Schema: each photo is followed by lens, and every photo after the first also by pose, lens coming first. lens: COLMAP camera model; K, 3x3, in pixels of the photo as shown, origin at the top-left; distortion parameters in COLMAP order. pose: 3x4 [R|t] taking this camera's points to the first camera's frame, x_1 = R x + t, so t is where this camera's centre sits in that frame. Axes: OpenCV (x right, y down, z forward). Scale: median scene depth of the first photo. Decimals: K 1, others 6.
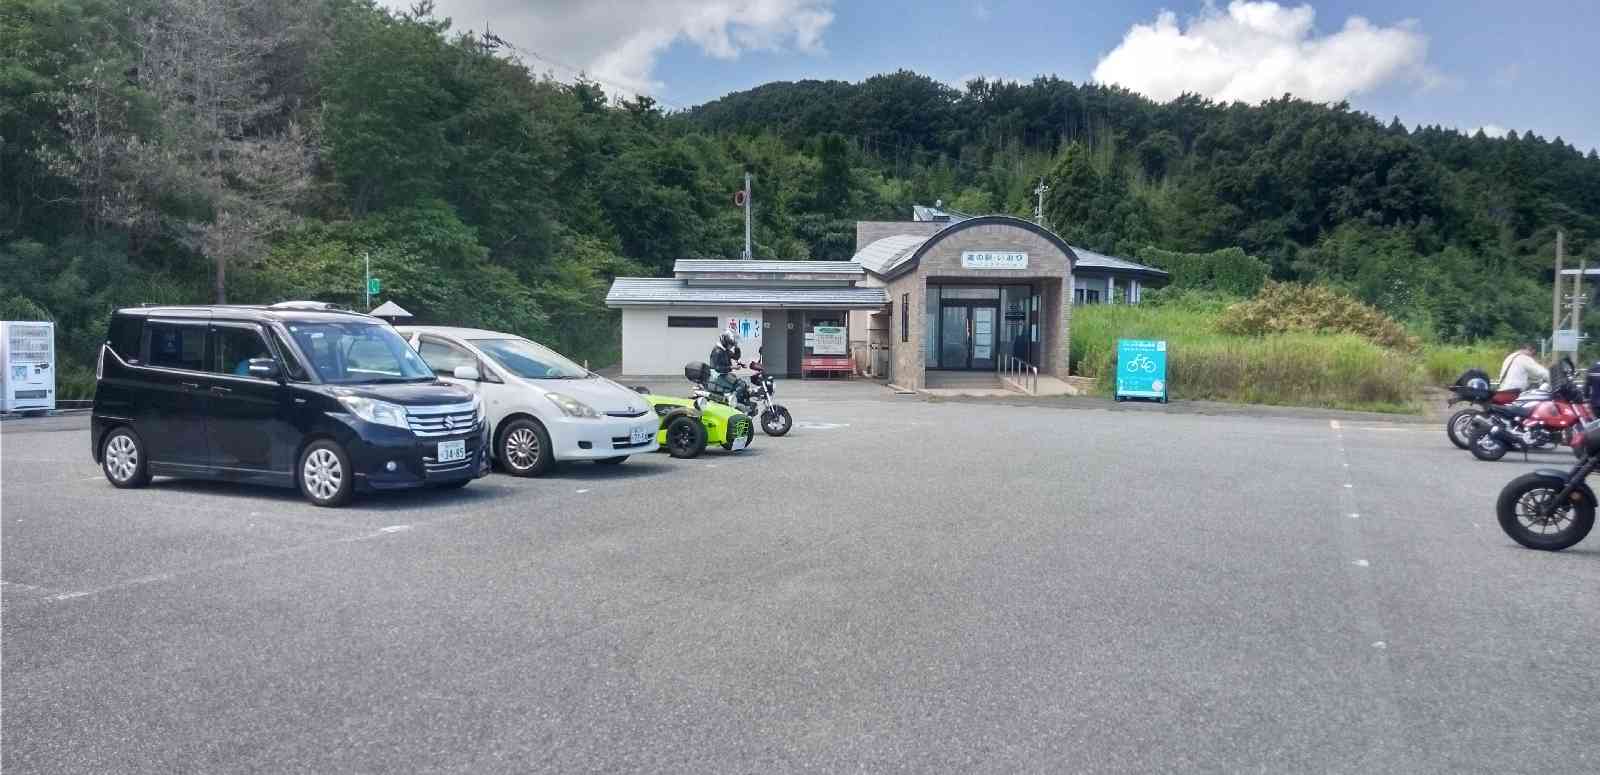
lens RADIAL K [[1157.4, 0, 810.7], [0, 1157.4, 387.7], [0, 0, 1]] dist [0.051181, 0.000378]
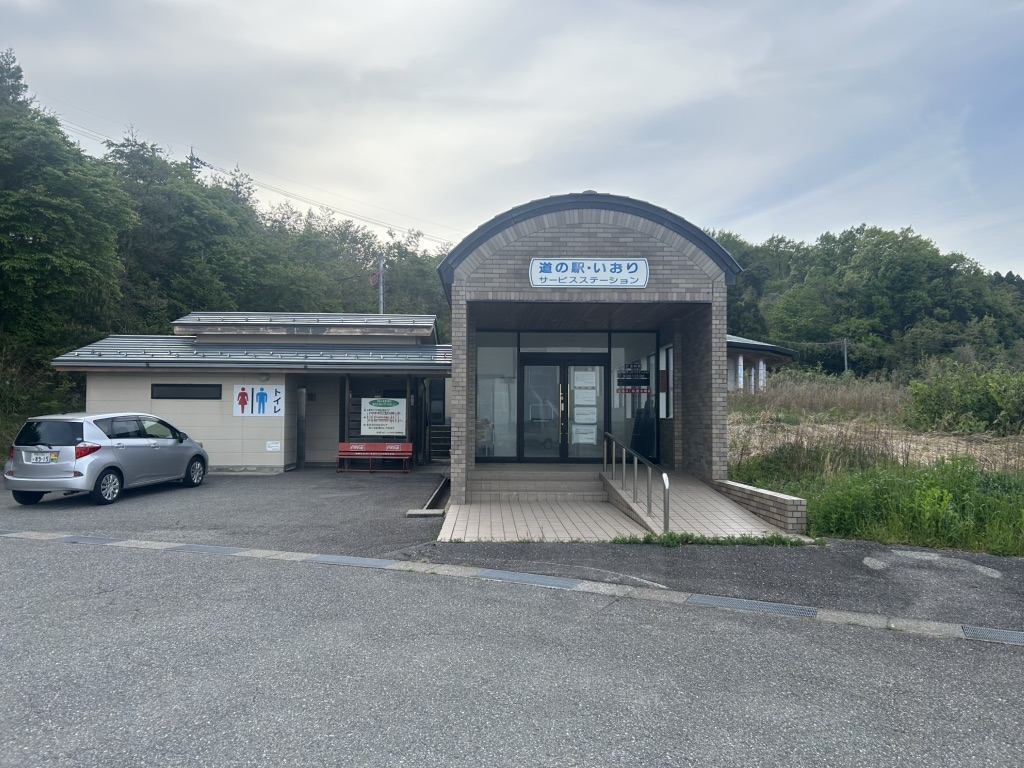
lens RADIAL K [[766.1, 0, 512.7], [0, 766.1, 389.9], [0, 0, 1]] dist [0.062762, -0.008532]
pose [[0.999973, -0.003156, -0.006681, 0.111052], [0.002629, 0.996994, -0.077430, -0.022244], [0.006905, 0.077410, 0.996975, 0.567815]]
